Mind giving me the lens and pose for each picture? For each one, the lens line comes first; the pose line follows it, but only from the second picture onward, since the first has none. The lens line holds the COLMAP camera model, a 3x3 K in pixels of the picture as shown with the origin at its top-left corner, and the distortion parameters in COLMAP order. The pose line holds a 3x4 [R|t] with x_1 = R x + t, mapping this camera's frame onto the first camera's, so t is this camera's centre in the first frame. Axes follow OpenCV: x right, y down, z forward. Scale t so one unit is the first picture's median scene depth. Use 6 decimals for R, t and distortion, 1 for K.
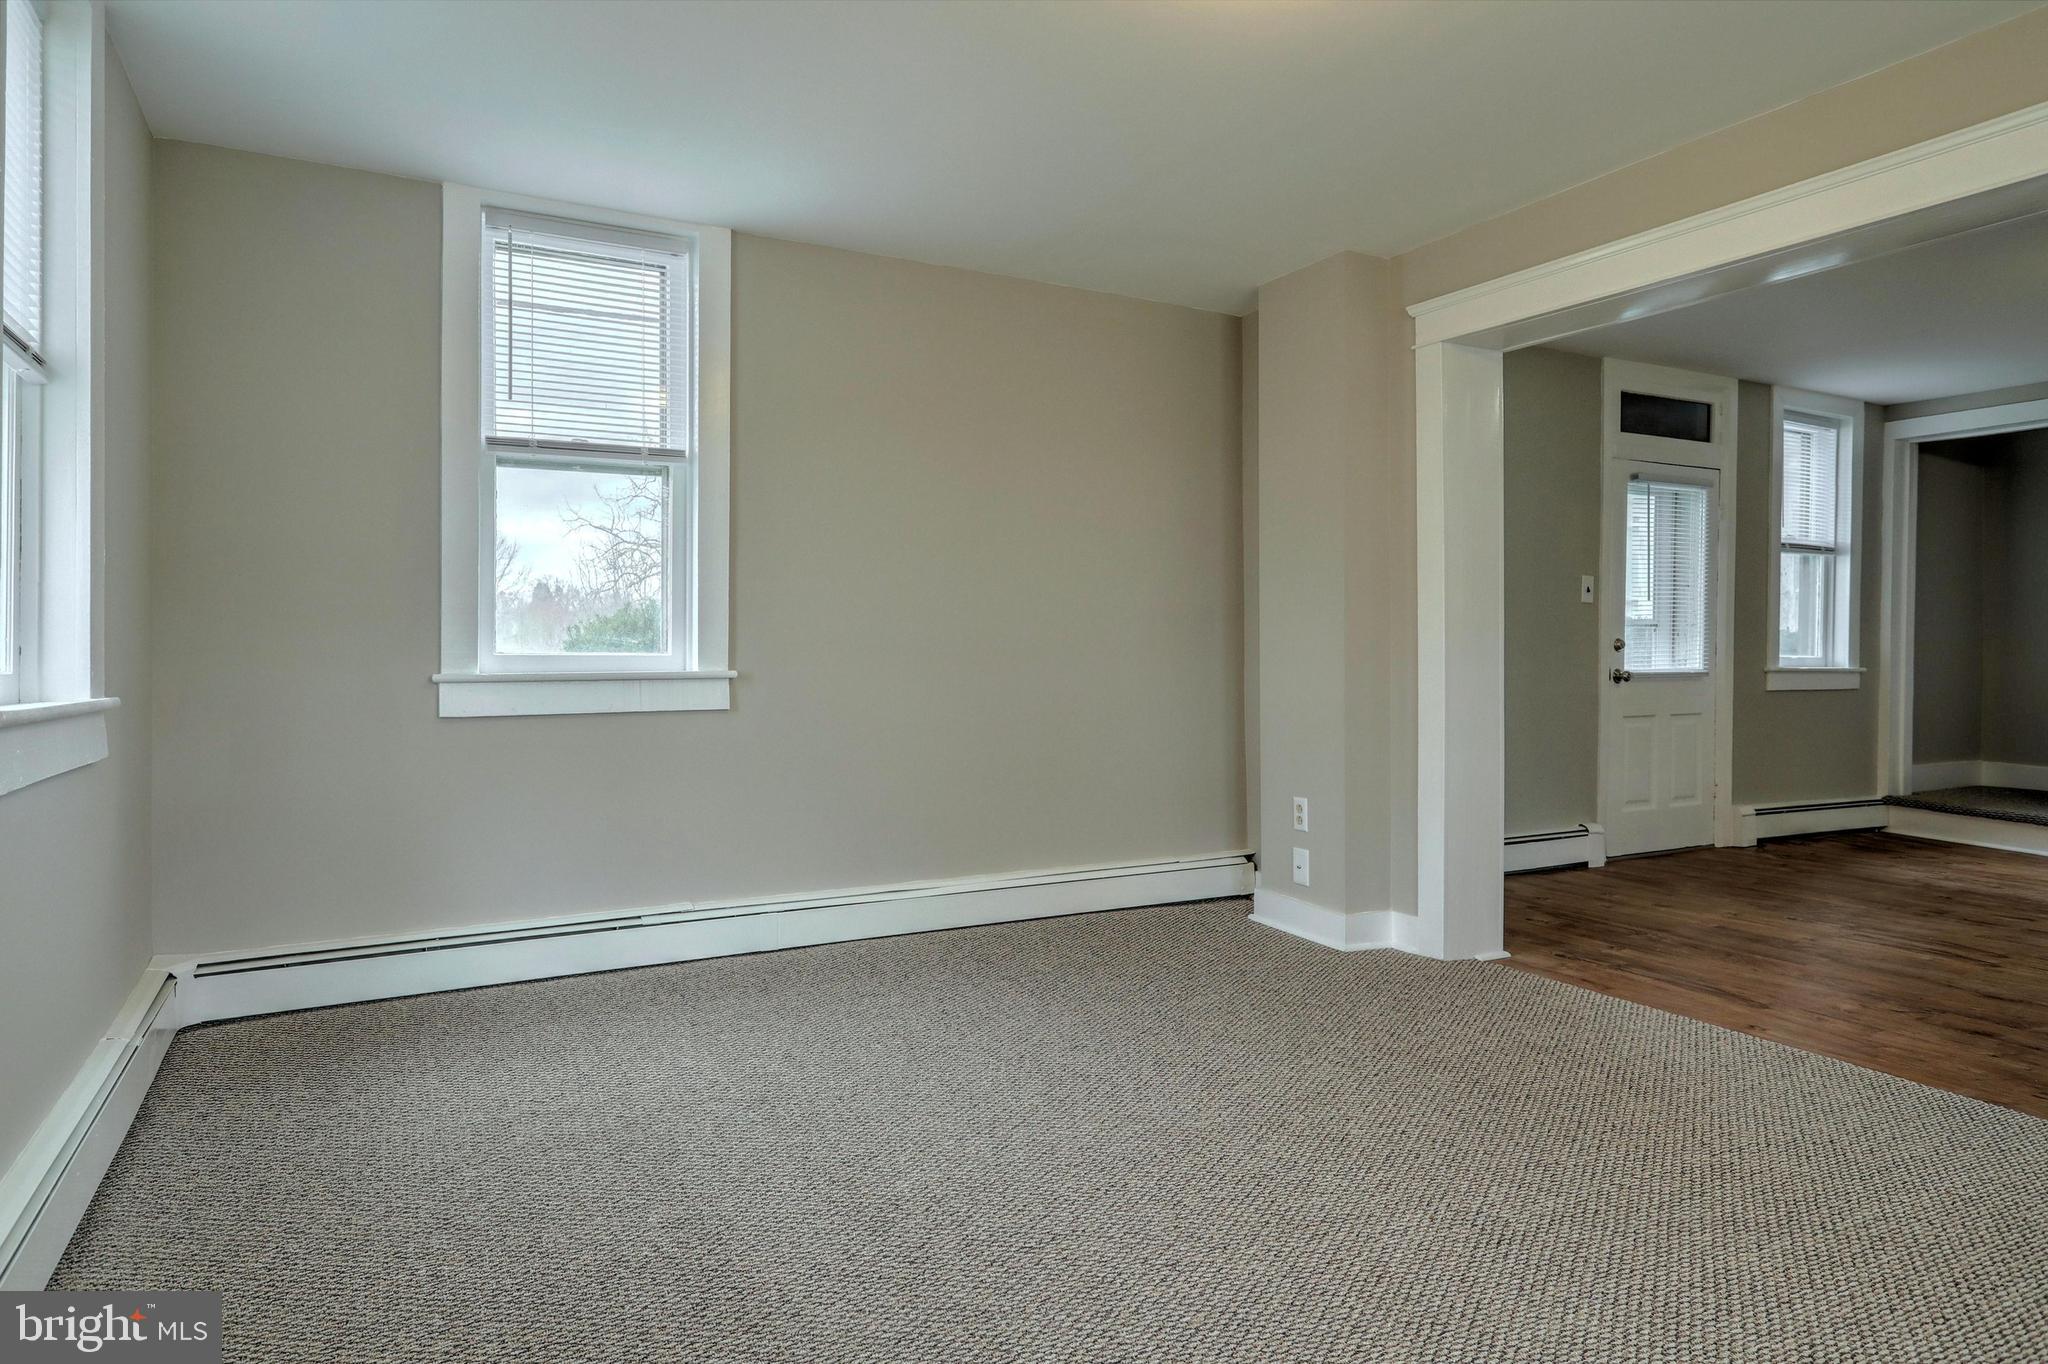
lens RADIAL K [[1226.9, 0, 1040.0], [0, 1226.9, 679.0], [0, 0, 1]] dist [-0.005236, 0.002822]
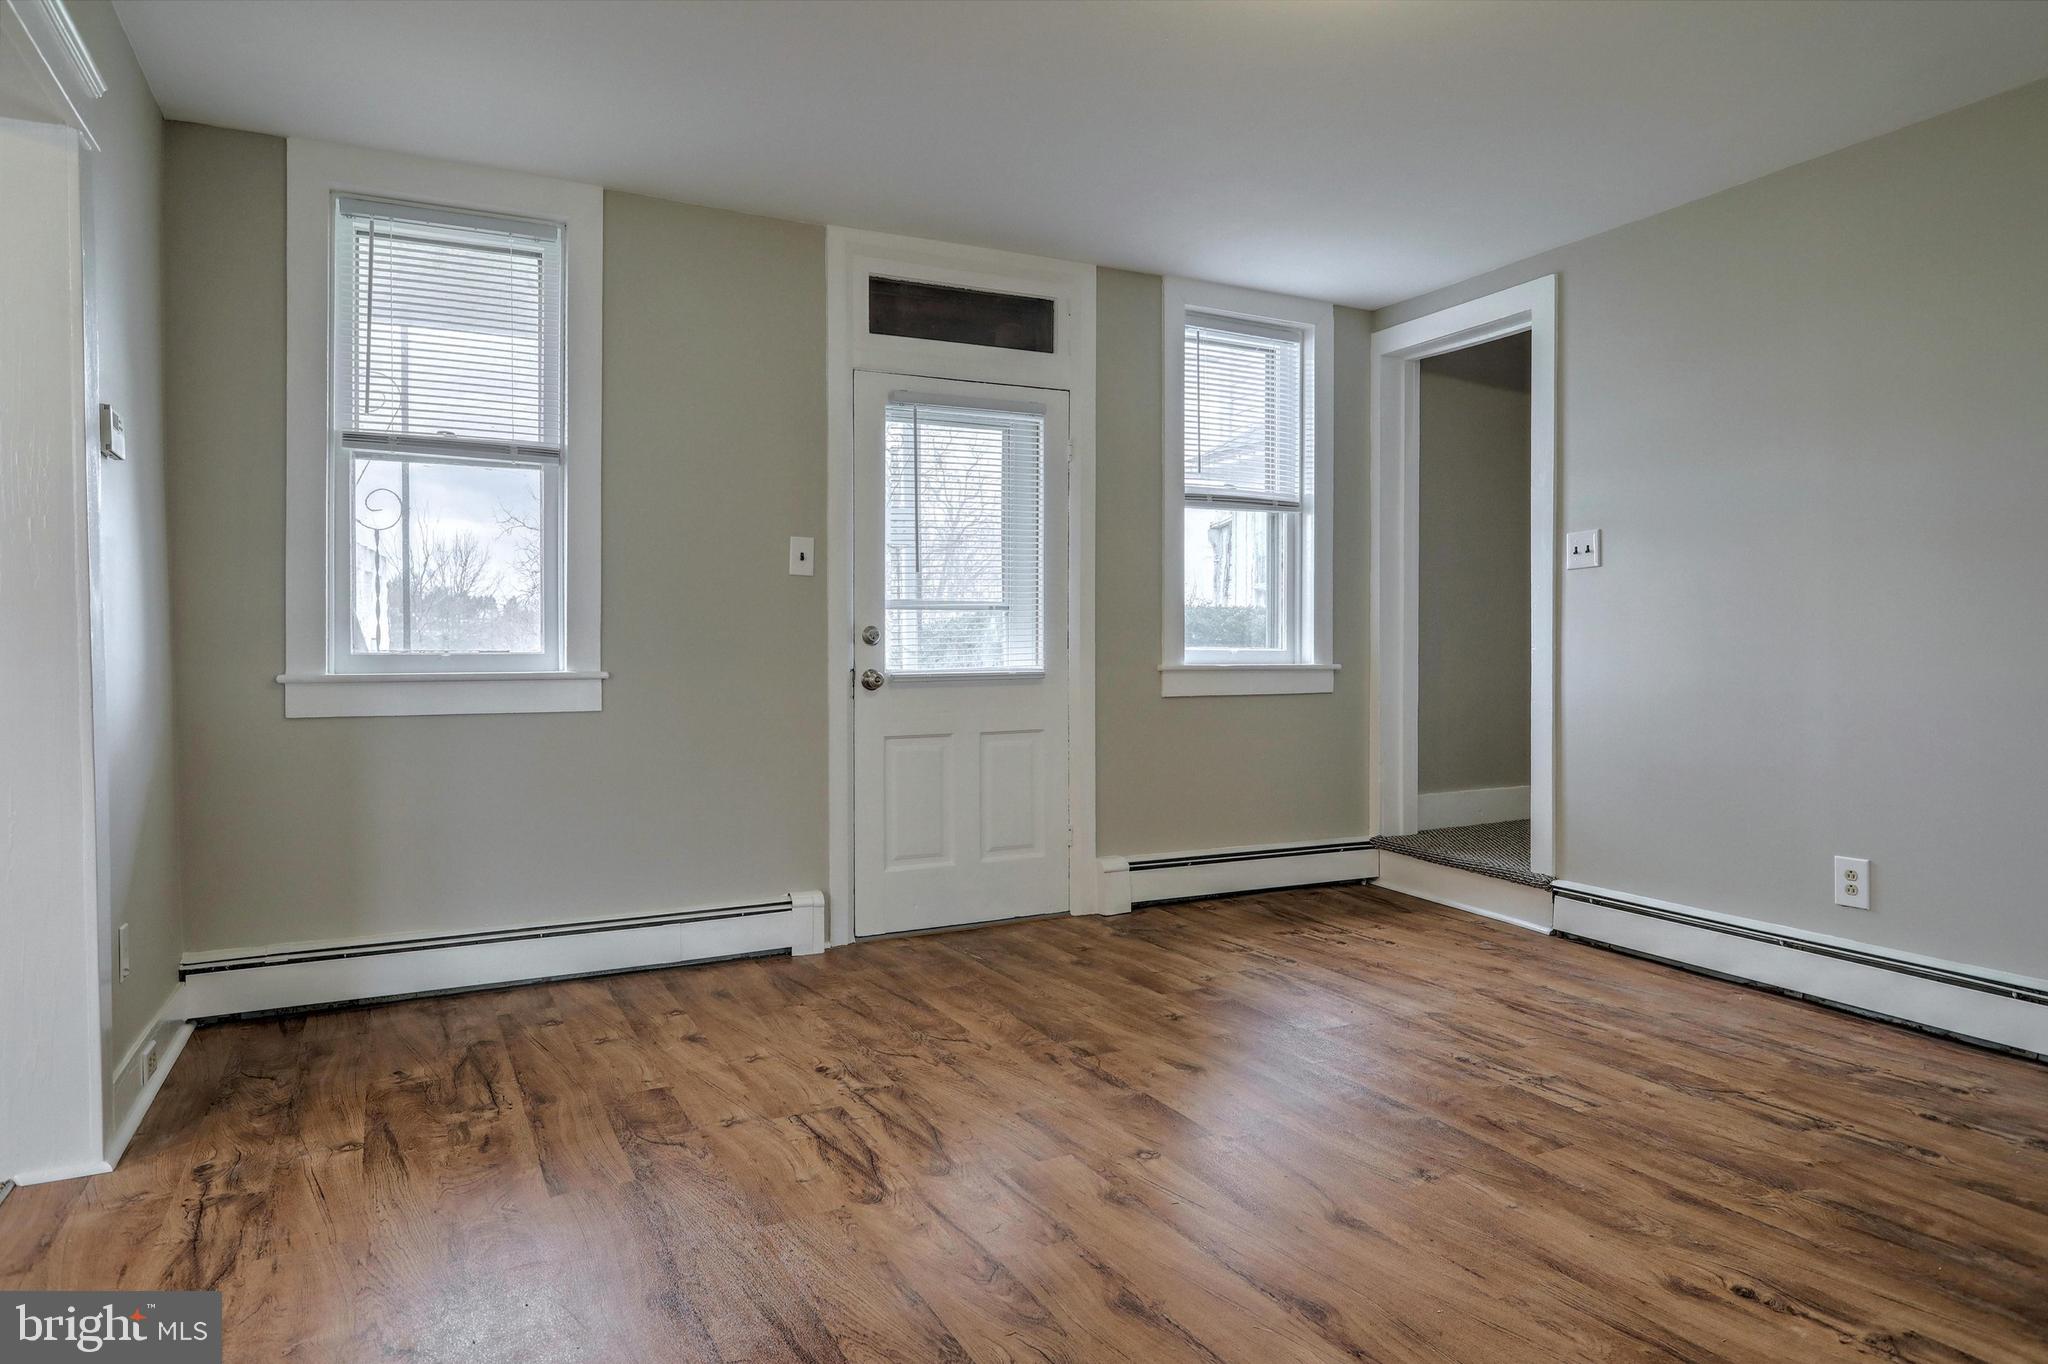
lens RADIAL K [[1226.9, 0, 1015.4], [0, 1226.9, 664.4], [0, 0, 1]] dist [-0.005236, 0.002822]
pose [[0.999829, -0.007691, -0.016804, 0.504920], [0.007545, 0.999933, -0.008751, -0.003834], [0.016871, 0.008623, 0.999820, 0.264157]]
